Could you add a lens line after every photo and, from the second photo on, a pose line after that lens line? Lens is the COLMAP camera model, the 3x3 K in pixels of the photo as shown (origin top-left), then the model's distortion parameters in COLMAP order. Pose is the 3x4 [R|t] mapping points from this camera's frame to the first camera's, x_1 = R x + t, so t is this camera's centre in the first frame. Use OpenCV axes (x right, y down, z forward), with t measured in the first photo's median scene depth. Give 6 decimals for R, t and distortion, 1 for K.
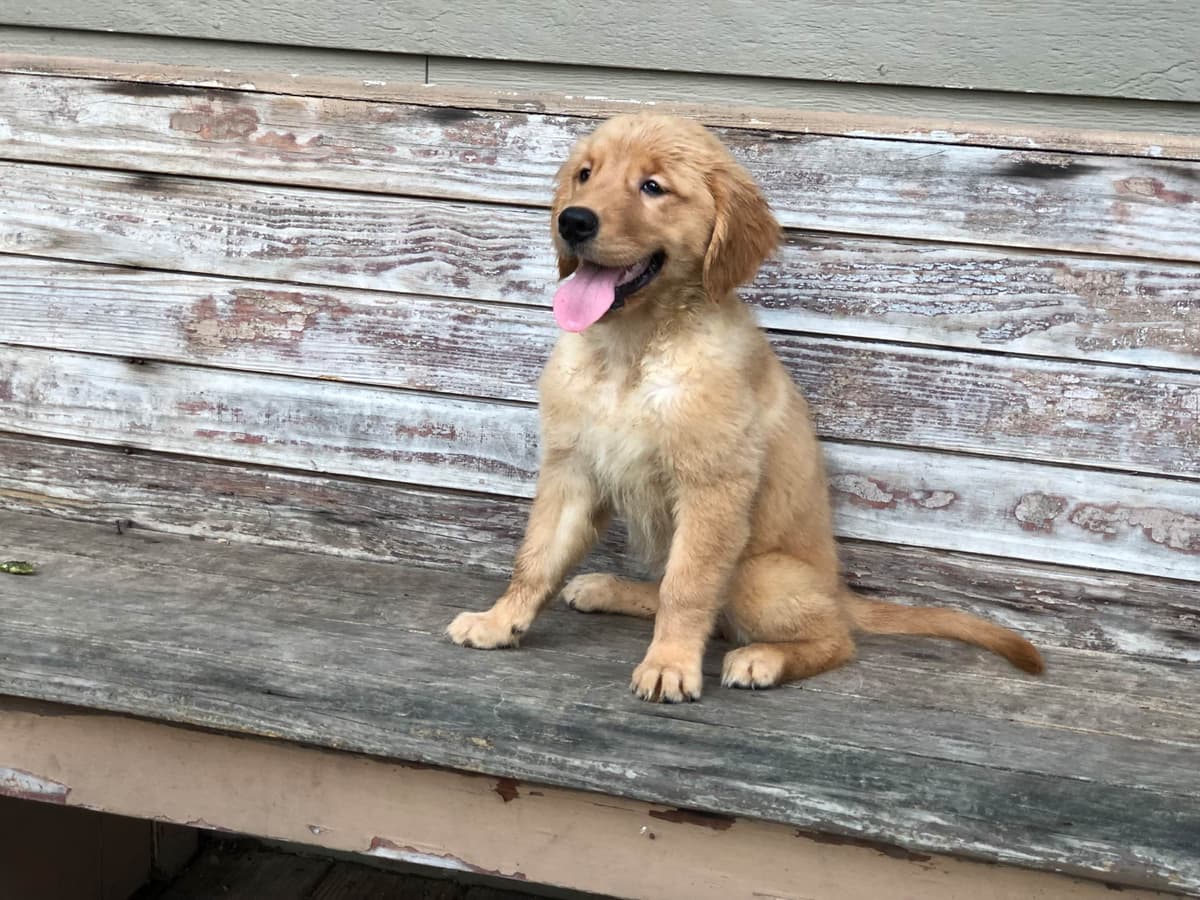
lens RADIAL K [[1944.5, 0, 600.0], [0, 1944.5, 450.0], [0, 0, 1]] dist [-0.025578, 0.640575]
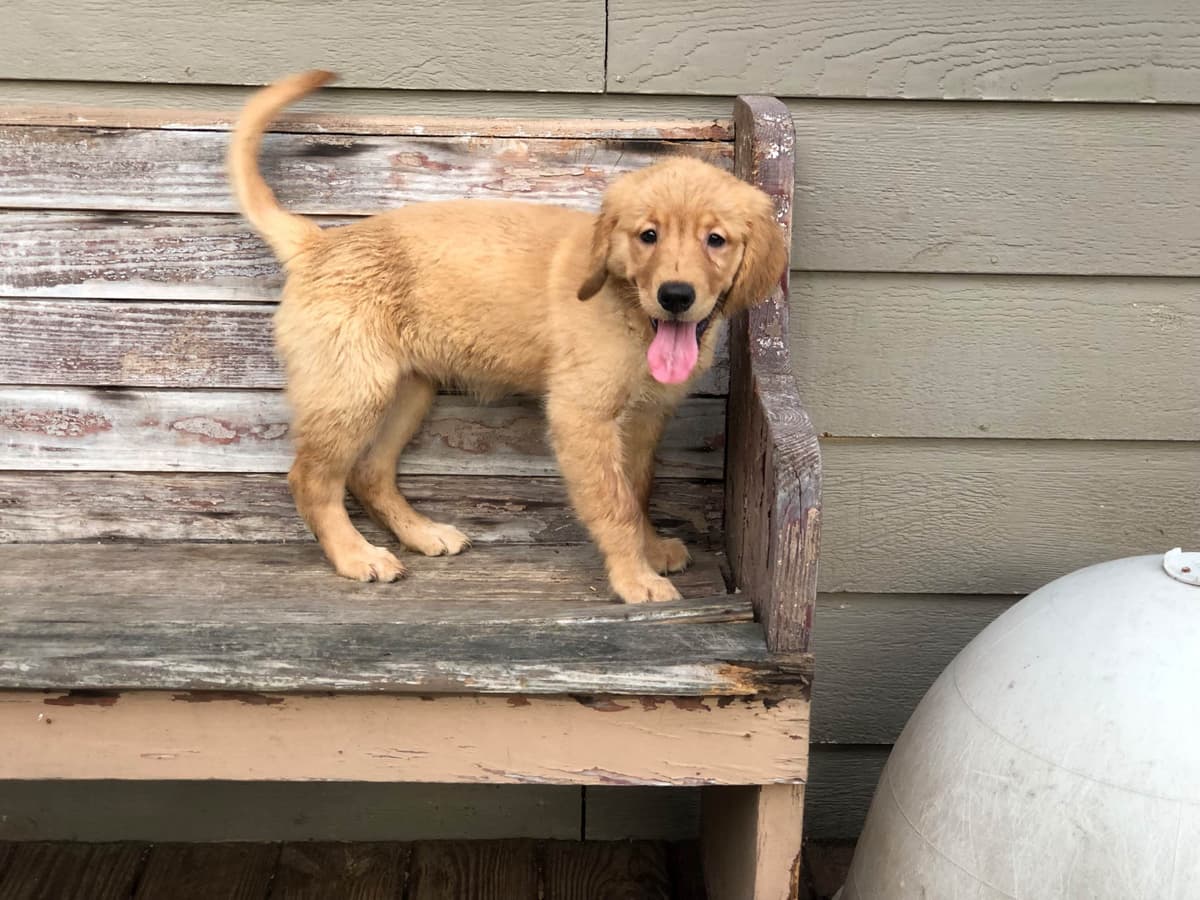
lens RADIAL K [[1944.5, 0, 600.0], [0, 1944.5, 450.0], [0, 0, 1]] dist [-0.025578, 0.640575]
pose [[0.946676, -0.095824, 0.307608, -0.004136], [0.099699, 0.995013, 0.003134, 0.054097], [-0.306374, 0.027702, 0.951508, -0.193640]]
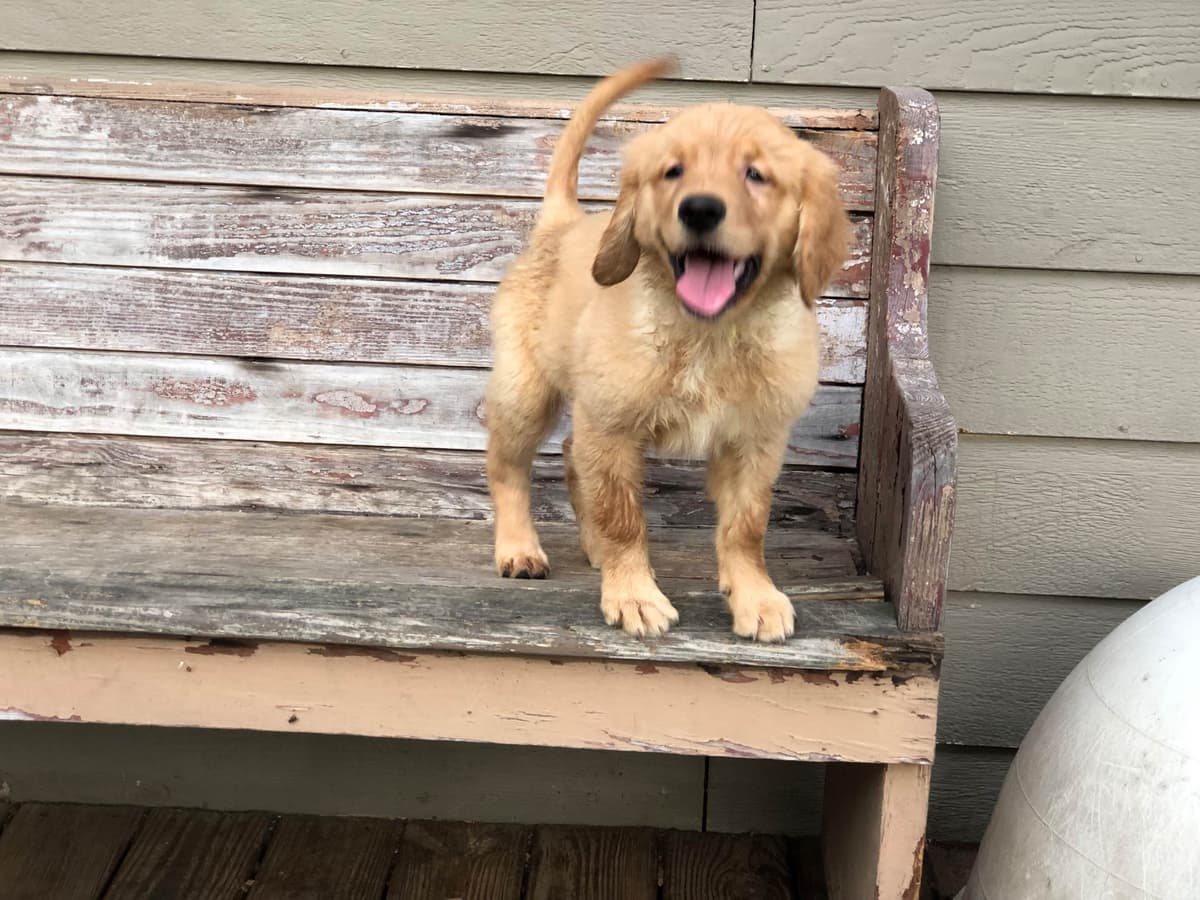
lens RADIAL K [[1944.5, 0, 600.0], [0, 1944.5, 450.0], [0, 0, 1]] dist [-0.025578, 0.640575]
pose [[0.967337, -0.058794, 0.246582, -0.013486], [0.066756, 0.997479, -0.024050, 0.090940], [-0.244546, 0.039725, 0.968823, -0.199437]]
